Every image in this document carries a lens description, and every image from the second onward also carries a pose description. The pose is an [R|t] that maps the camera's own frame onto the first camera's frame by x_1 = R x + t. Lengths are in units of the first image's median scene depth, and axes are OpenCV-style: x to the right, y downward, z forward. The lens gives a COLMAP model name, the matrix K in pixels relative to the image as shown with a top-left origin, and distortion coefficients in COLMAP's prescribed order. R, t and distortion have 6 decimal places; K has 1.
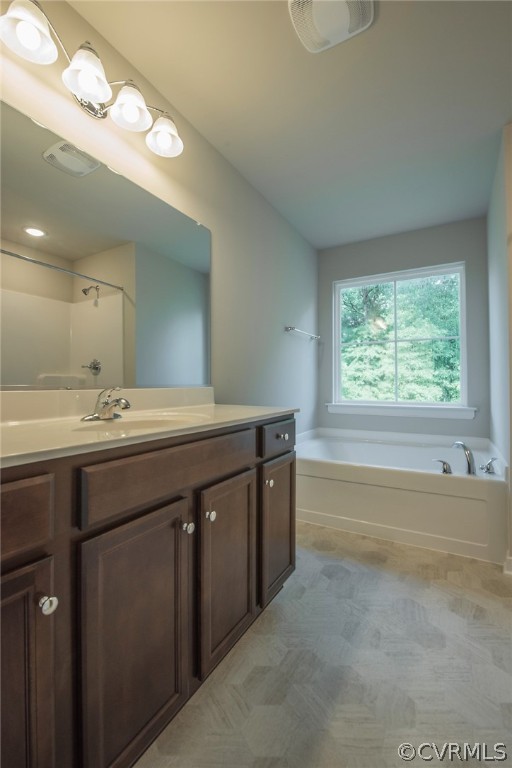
lens RADIAL K [[313.9, 0, 257.2], [0, 313.9, 379.3], [0, 0, 1]] dist [-0.016118, -0.000211]
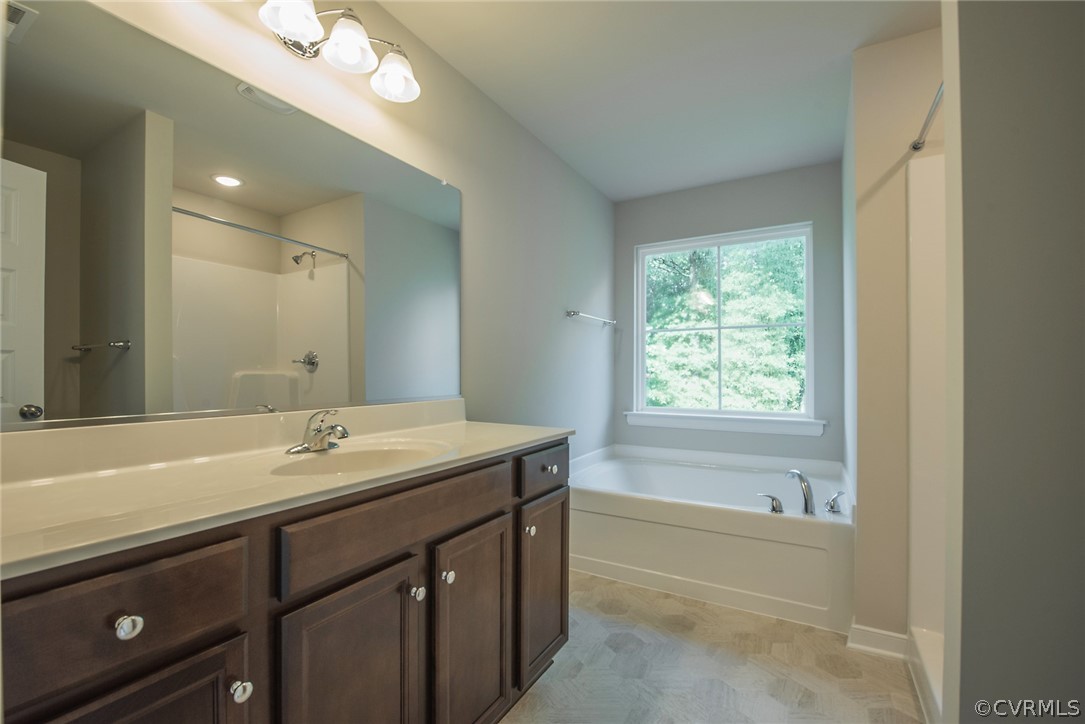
lens RADIAL K [[443.4, 0, 543.5], [0, 443.4, 368.6], [0, 0, 1]] dist [-0.016118, -0.000211]
pose [[0.999989, 0.004258, -0.001895, 0.057656], [-0.004236, 0.999927, 0.011310, -0.065450], [0.001943, -0.011302, 0.999934, -0.070785]]
